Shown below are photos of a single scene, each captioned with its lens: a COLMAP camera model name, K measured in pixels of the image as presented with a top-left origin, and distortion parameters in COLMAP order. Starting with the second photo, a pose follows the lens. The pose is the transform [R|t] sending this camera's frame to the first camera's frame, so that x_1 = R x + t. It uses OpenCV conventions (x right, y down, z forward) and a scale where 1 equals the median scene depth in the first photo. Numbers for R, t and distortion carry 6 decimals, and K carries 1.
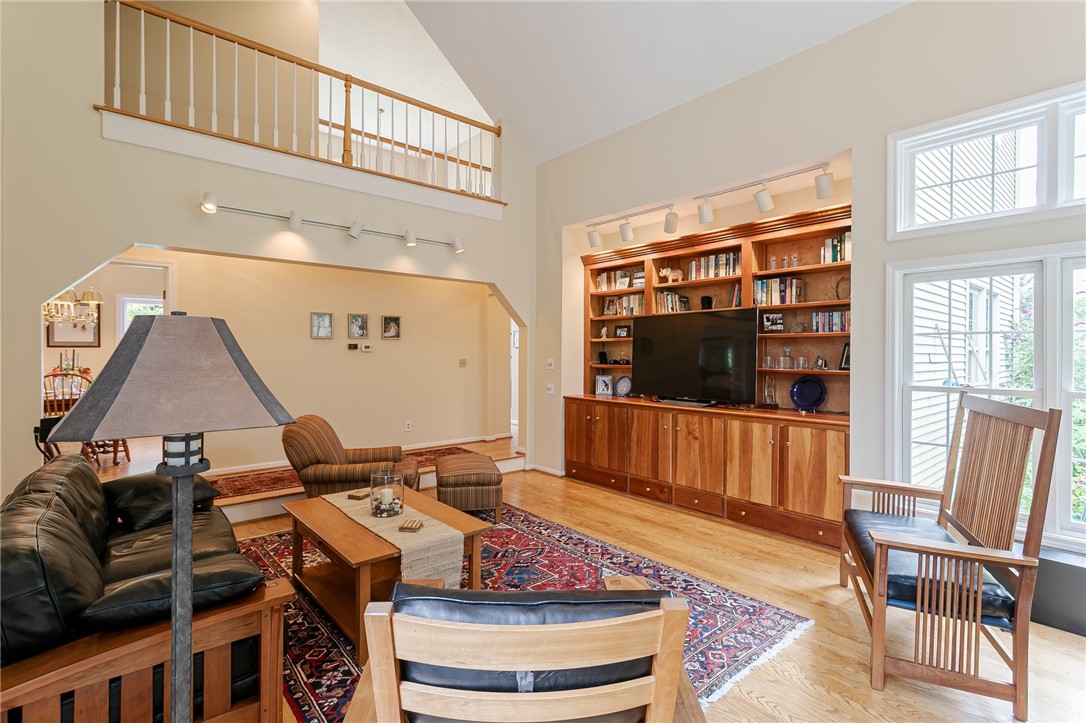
lens RADIAL K [[510.4, 0, 541.9], [0, 510.4, 357.8], [0, 0, 1]] dist [-0.000967, 0.001838]
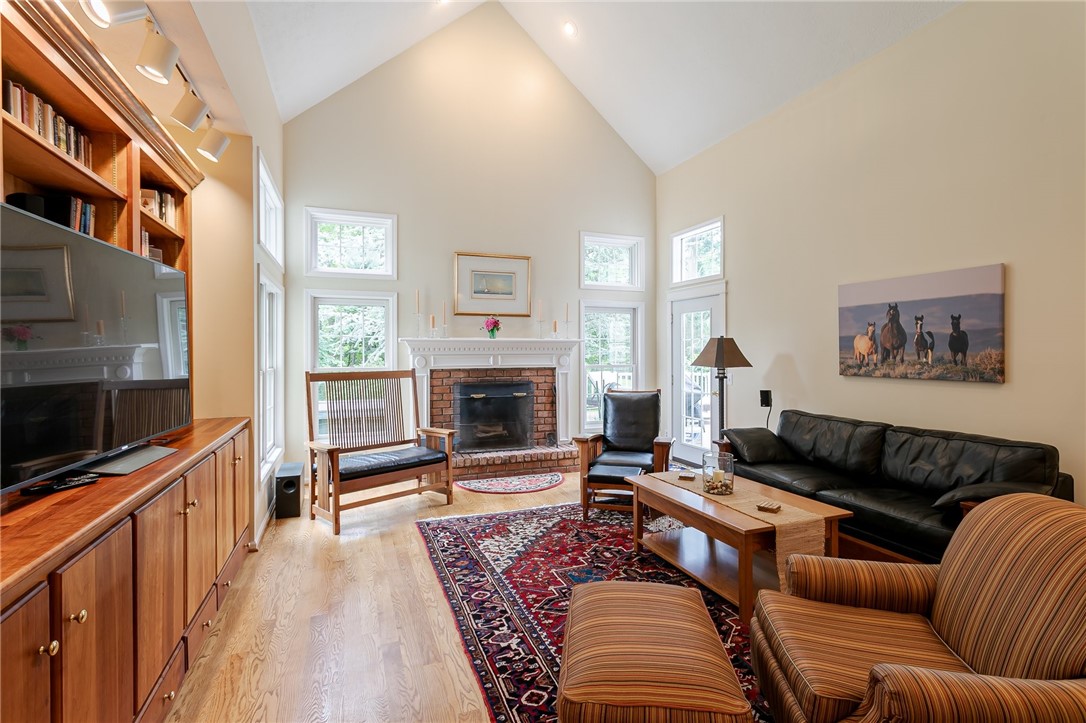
lens RADIAL K [[510.4, 0, 543.8], [0, 510.4, 355.3], [0, 0, 1]] dist [-0.000967, 0.001838]
pose [[-0.943046, -0.004726, 0.332629, -0.223824], [0.001397, 0.999834, 0.018167, -0.005792], [-0.332660, 0.017597, -0.942883, 1.533526]]
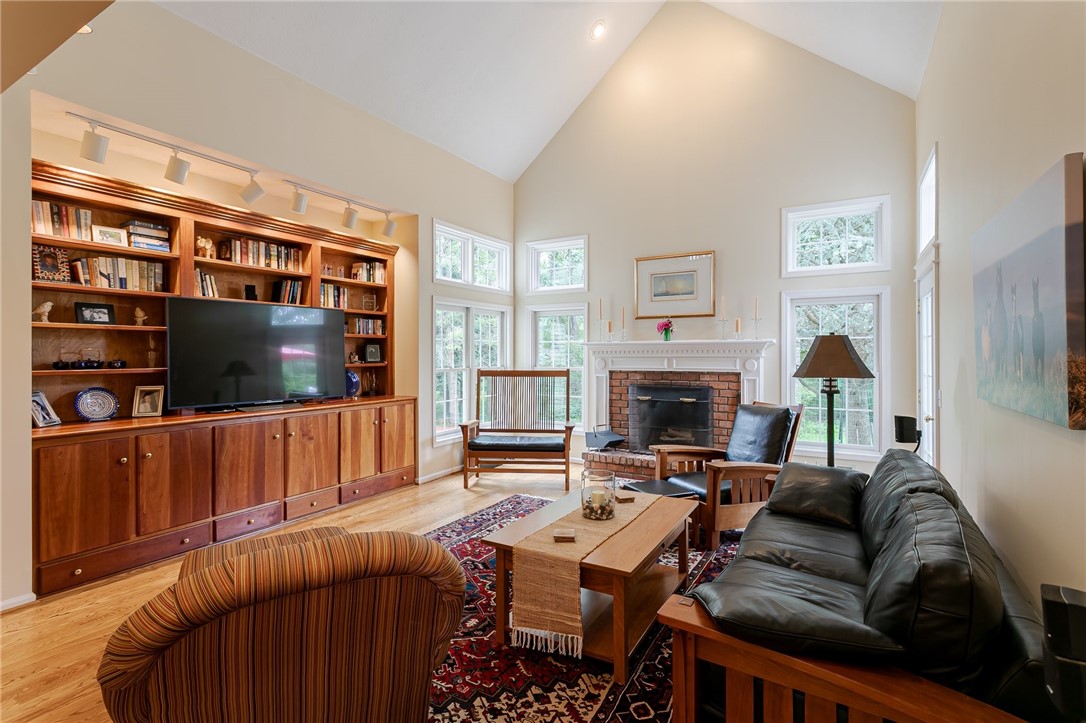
lens RADIAL K [[510.4, 0, 545.9], [0, 510.4, 355.3], [0, 0, 1]] dist [-0.000967, 0.001838]
pose [[-0.325511, -0.006022, 0.945519, -0.837108], [0.009634, 0.999907, 0.009685, -0.004403], [-0.945489, 0.012262, -0.325422, 0.998403]]
